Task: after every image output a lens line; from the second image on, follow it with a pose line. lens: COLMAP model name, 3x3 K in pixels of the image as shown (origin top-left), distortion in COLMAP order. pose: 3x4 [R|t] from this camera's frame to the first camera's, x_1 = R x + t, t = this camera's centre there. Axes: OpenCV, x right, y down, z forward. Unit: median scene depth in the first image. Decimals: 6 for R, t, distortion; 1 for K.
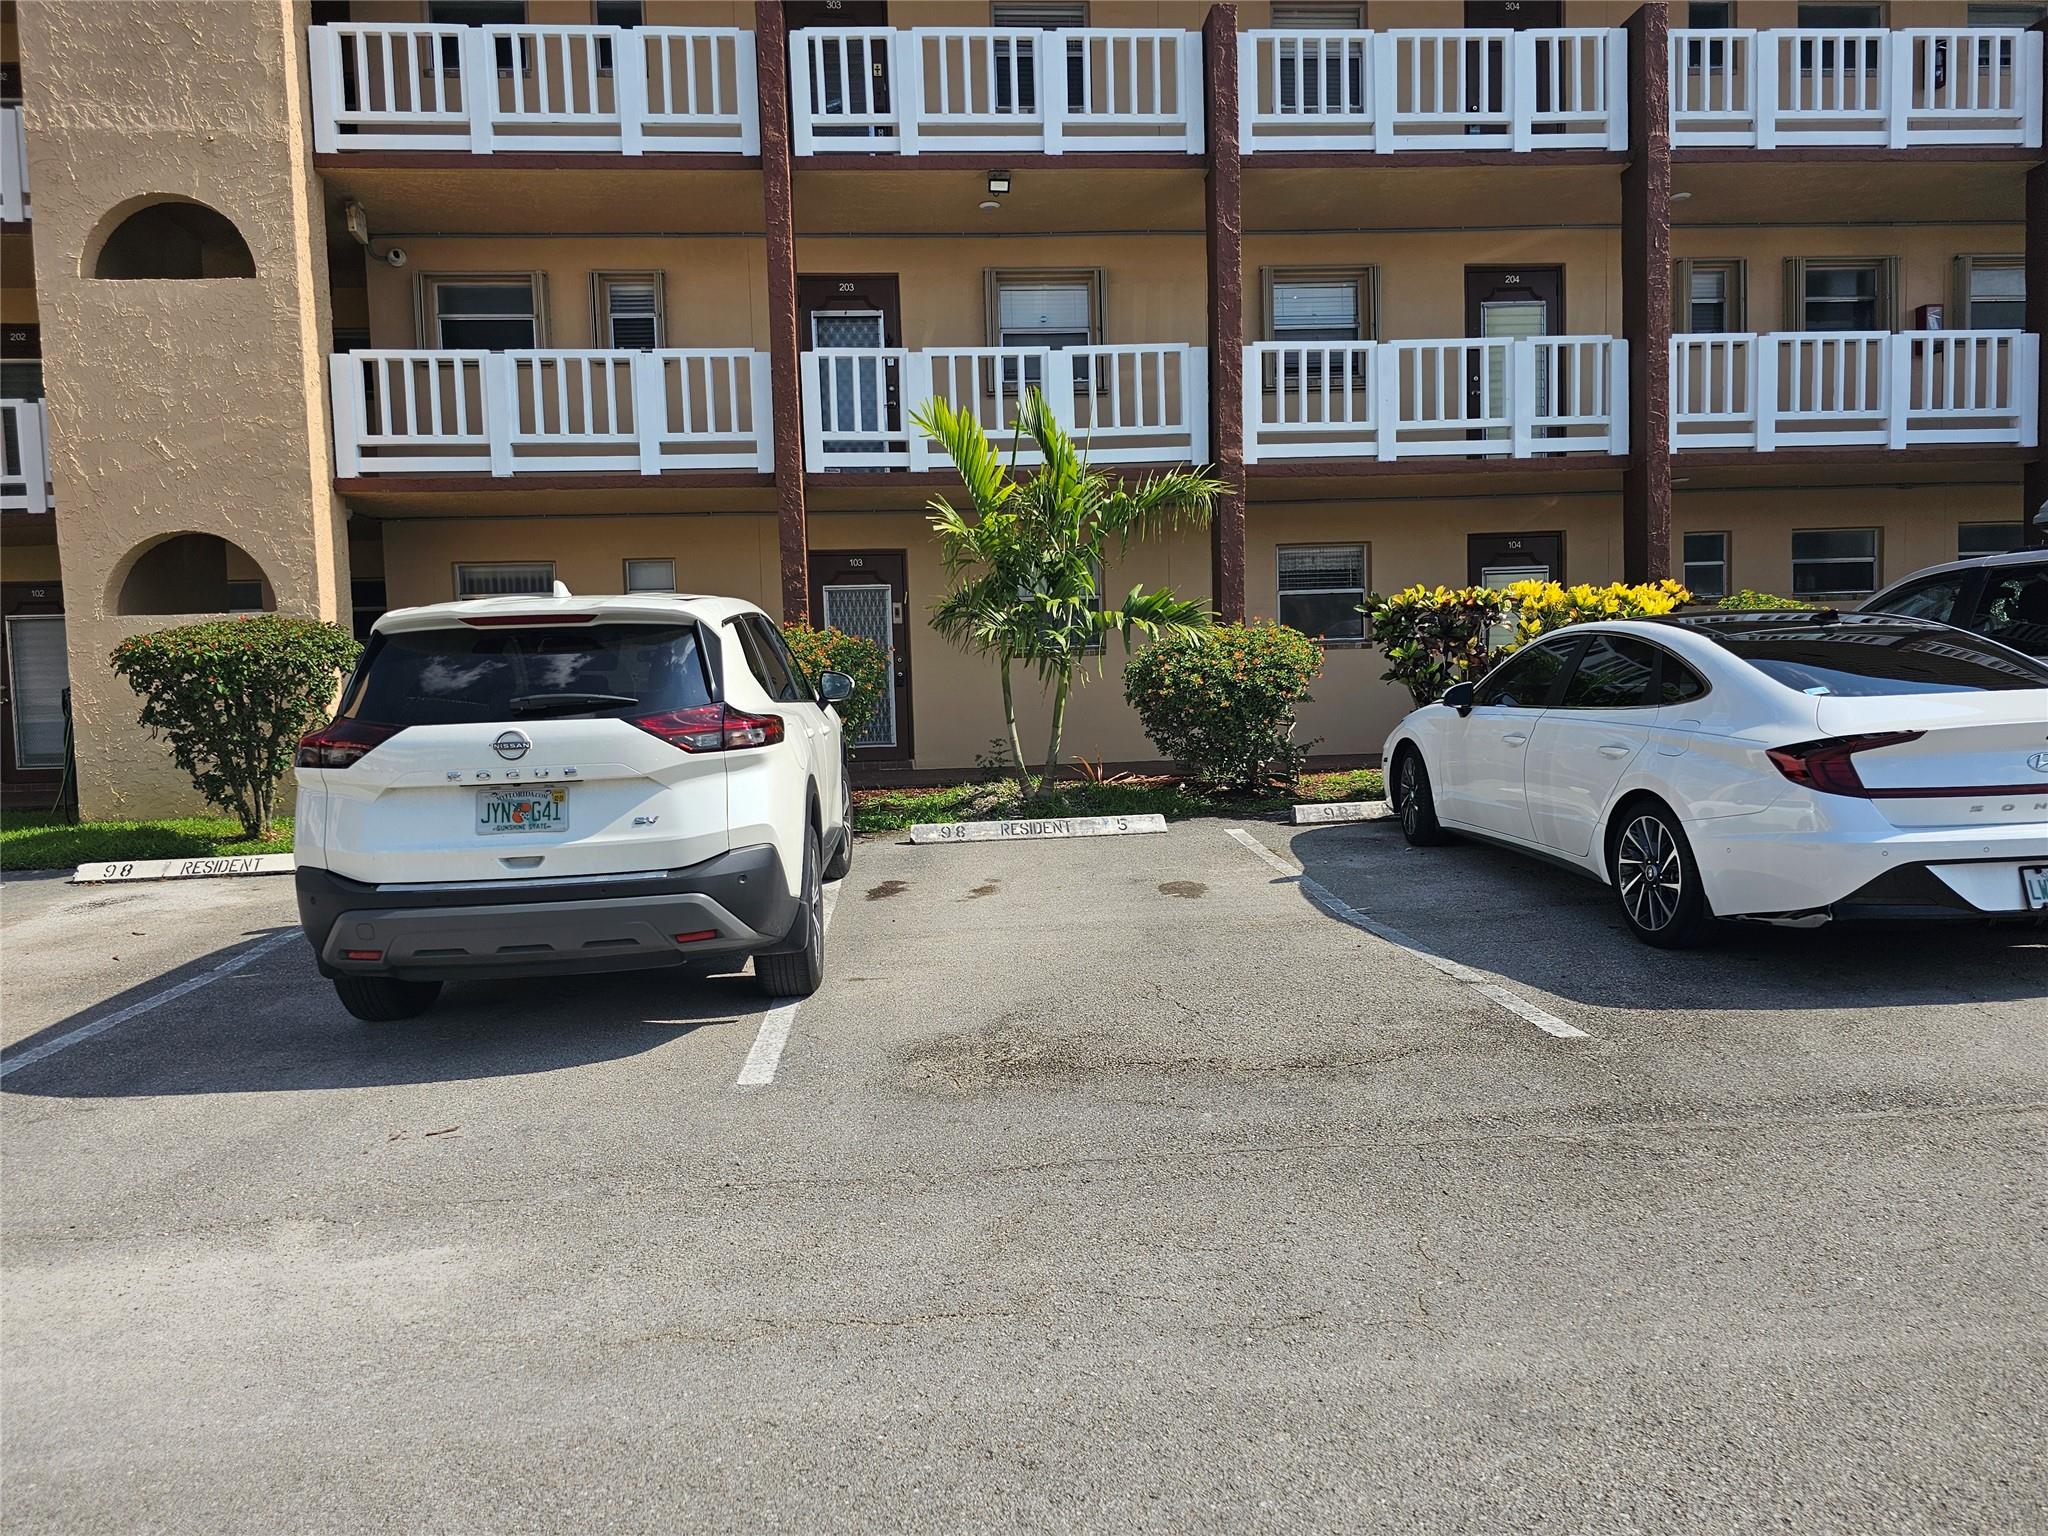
lens RADIAL K [[1386.7, 0, 1030.6], [0, 1386.7, 764.9], [0, 0, 1]] dist [0.066763, -0.062763]
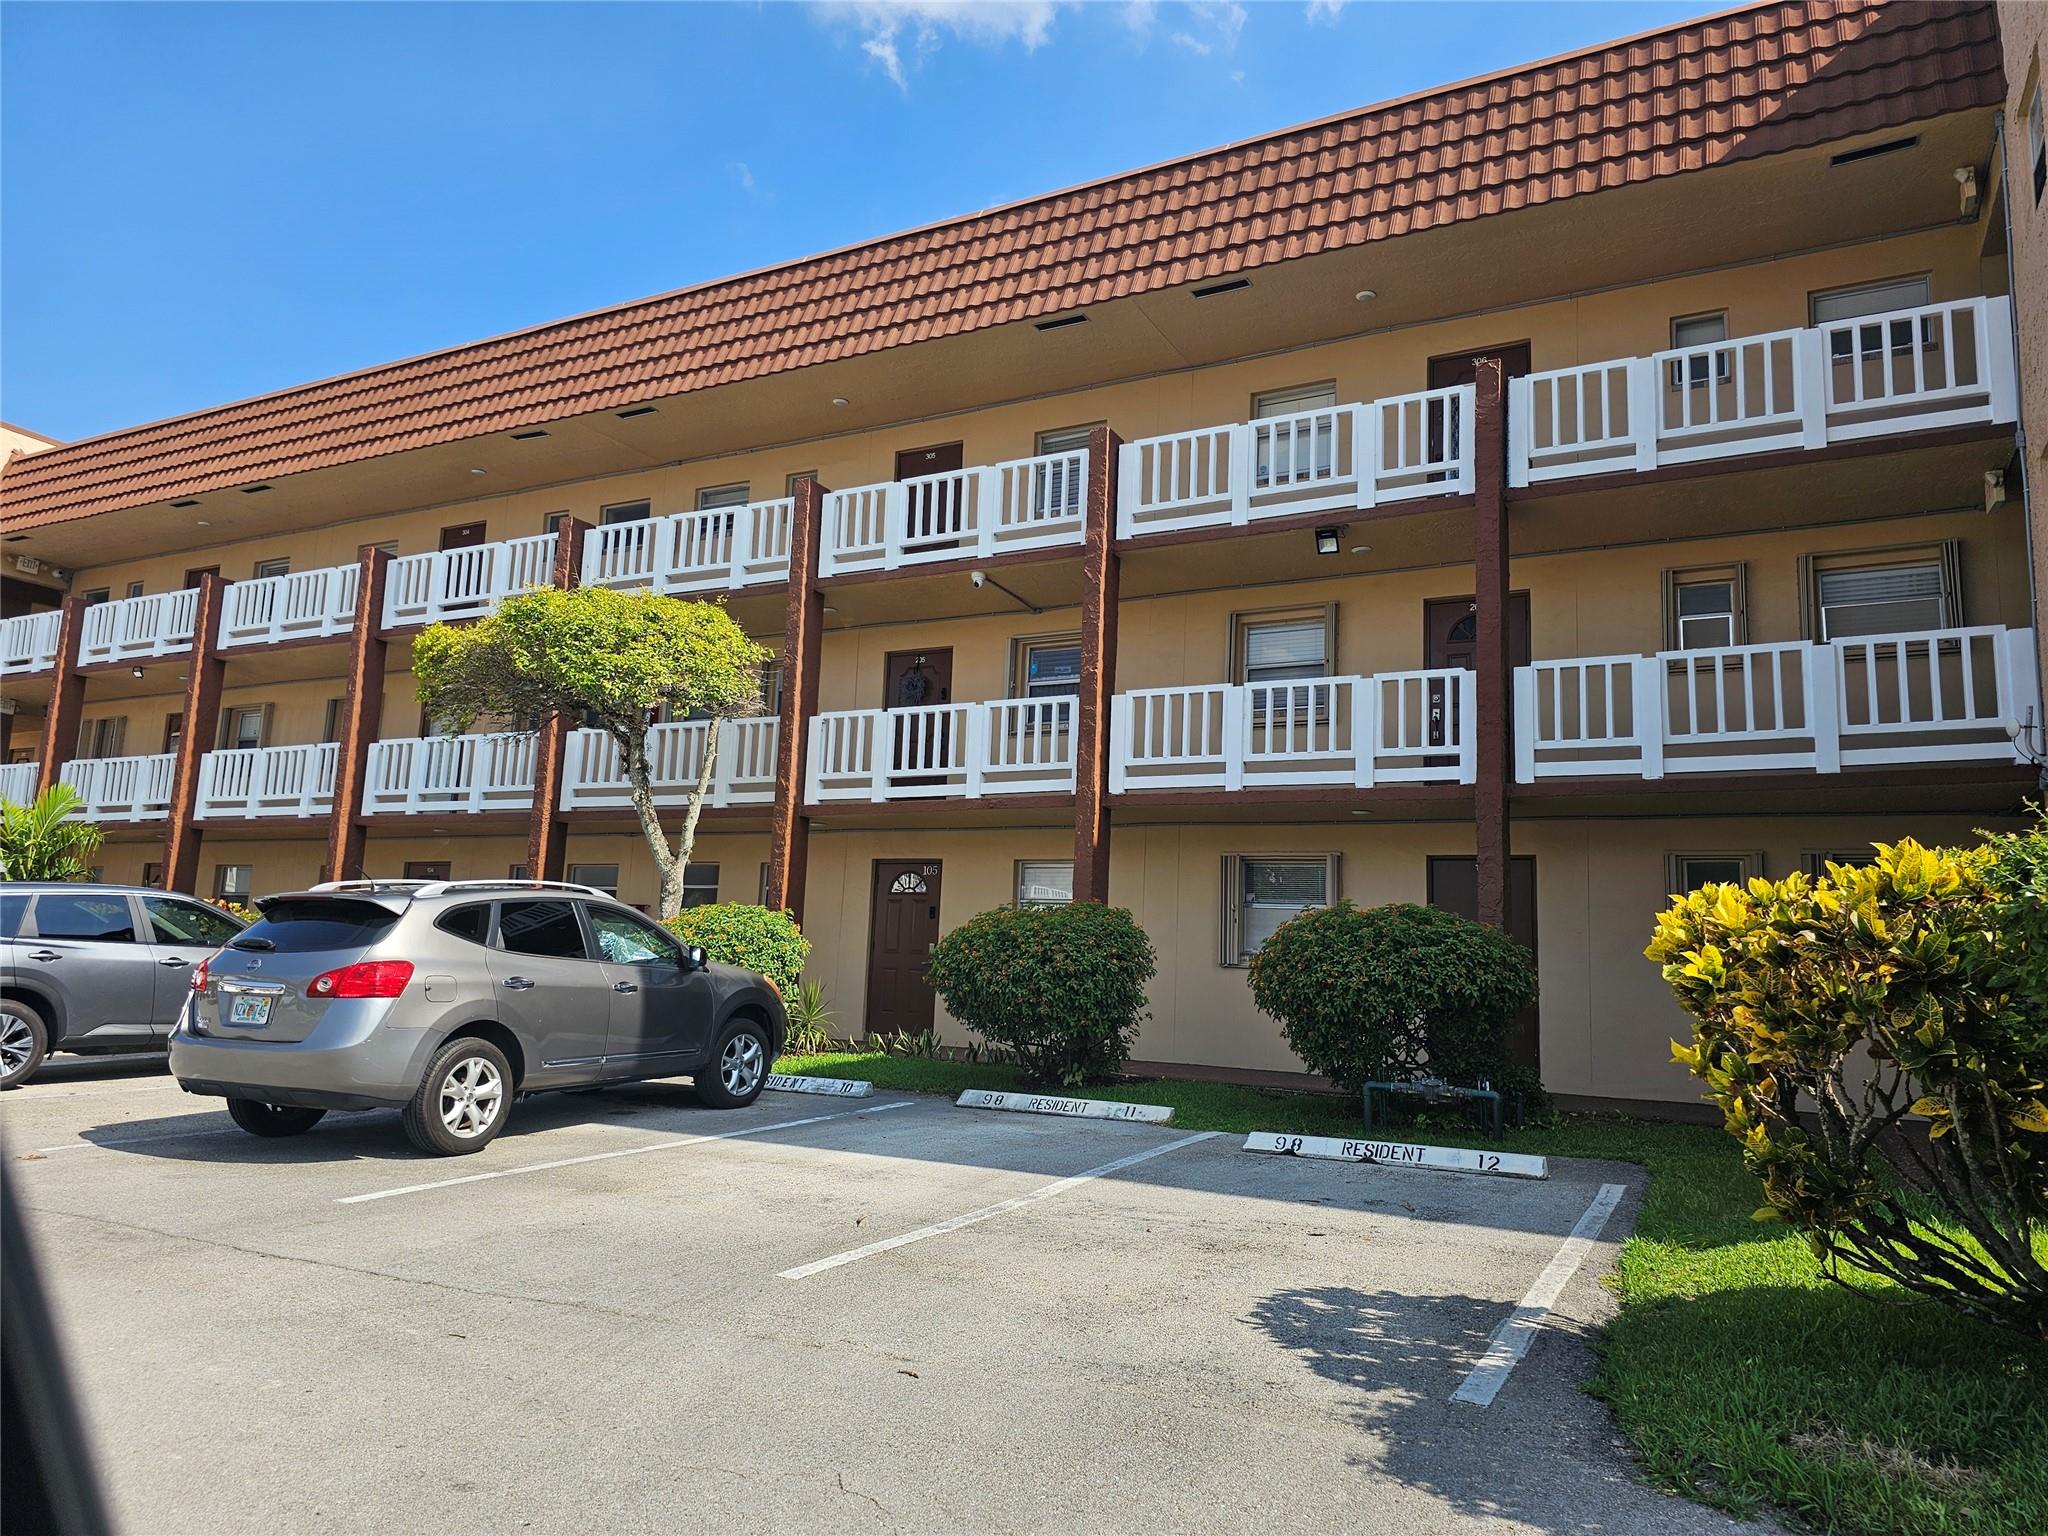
lens RADIAL K [[1386.7, 0, 1030.6], [0, 1386.7, 764.9], [0, 0, 1]] dist [0.066763, -0.062763]
pose [[0.834839, -0.019681, -0.550142, 0.627023], [-0.100628, 0.977067, -0.187656, -0.019255], [0.541218, 0.212023, 0.813713, 0.040691]]
